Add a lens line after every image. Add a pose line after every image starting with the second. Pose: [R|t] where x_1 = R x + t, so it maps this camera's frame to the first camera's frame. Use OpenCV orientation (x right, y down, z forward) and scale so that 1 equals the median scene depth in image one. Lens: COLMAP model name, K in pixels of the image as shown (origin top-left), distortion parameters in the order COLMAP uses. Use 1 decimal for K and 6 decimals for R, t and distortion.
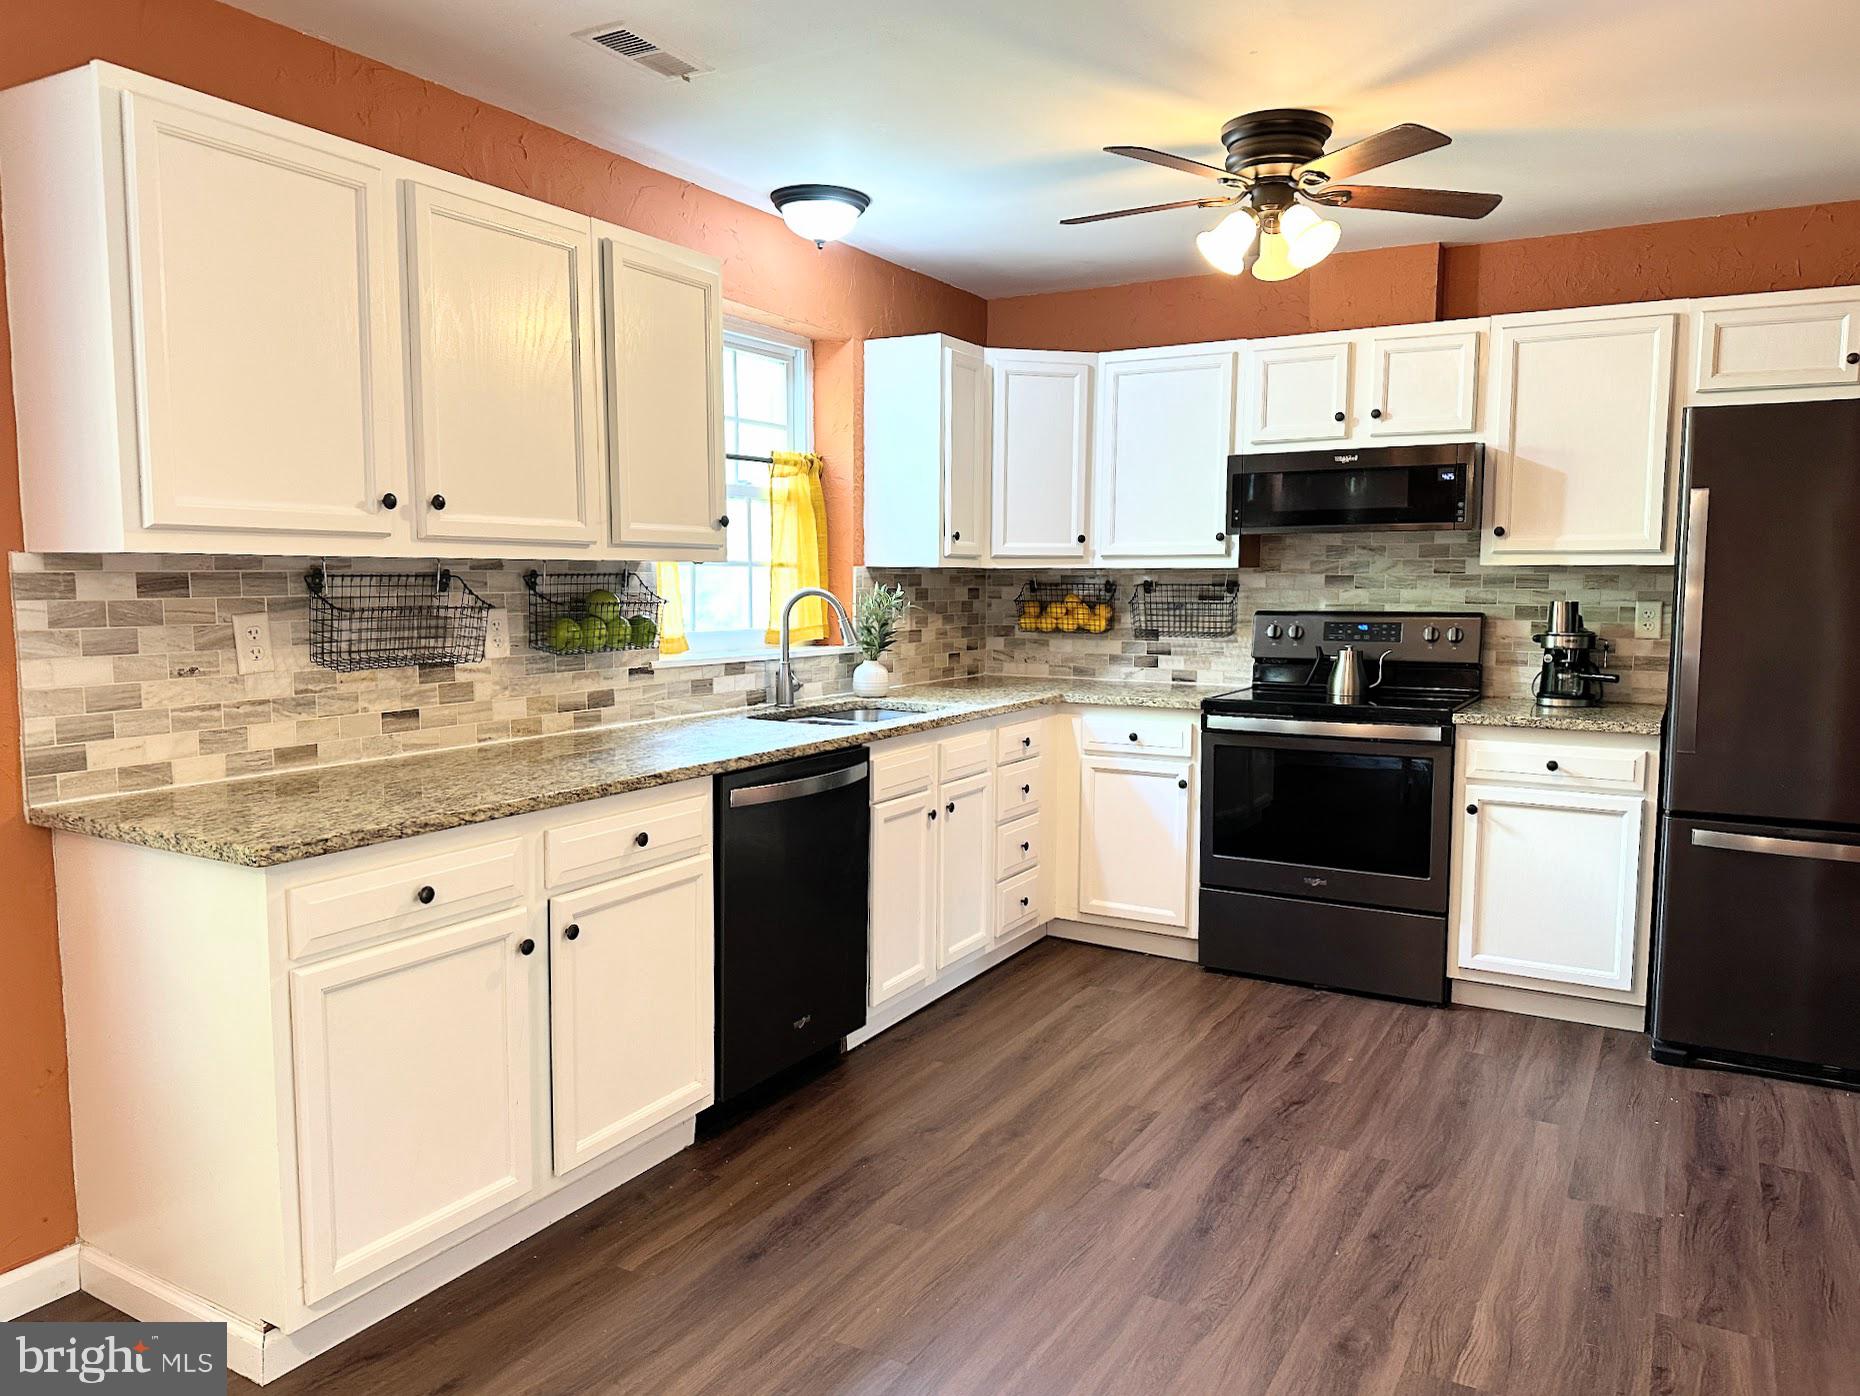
lens RADIAL K [[1301.1, 0, 925.2], [0, 1301.1, 704.8], [0, 0, 1]] dist [0.141318, -0.168854]
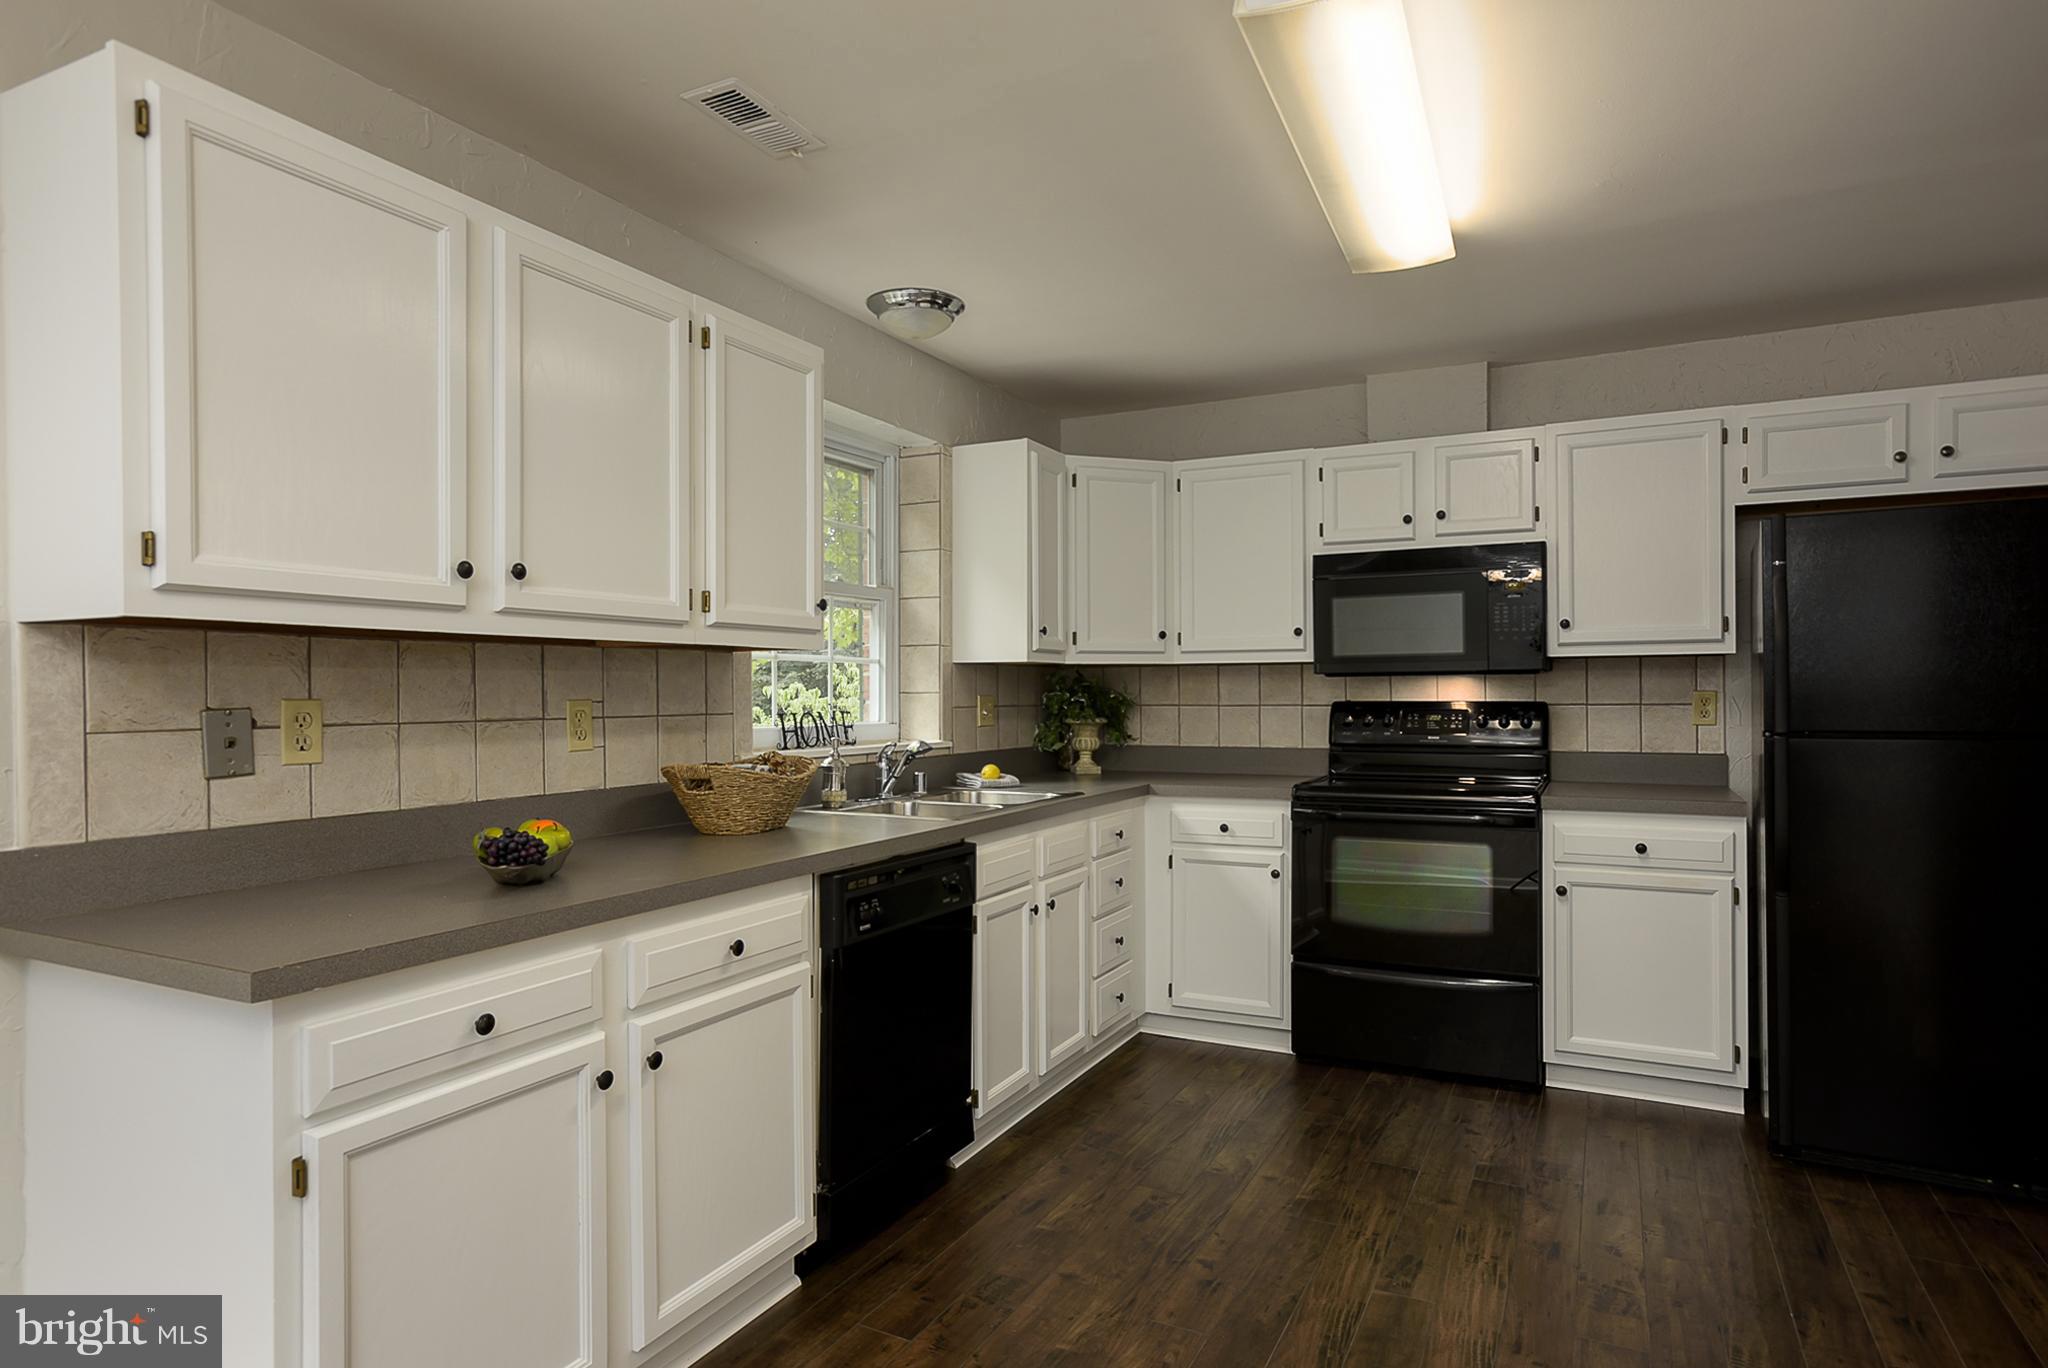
lens RADIAL K [[1141.4, 0, 1041.1], [0, 1141.4, 691.0], [0, 0, 1]] dist [0.002134, -0.000136]
pose [[0.997713, -0.008225, 0.067090, -0.041425], [0.015014, 0.994740, -0.101327, 0.007556], [-0.065903, 0.102102, 0.992588, 0.134186]]
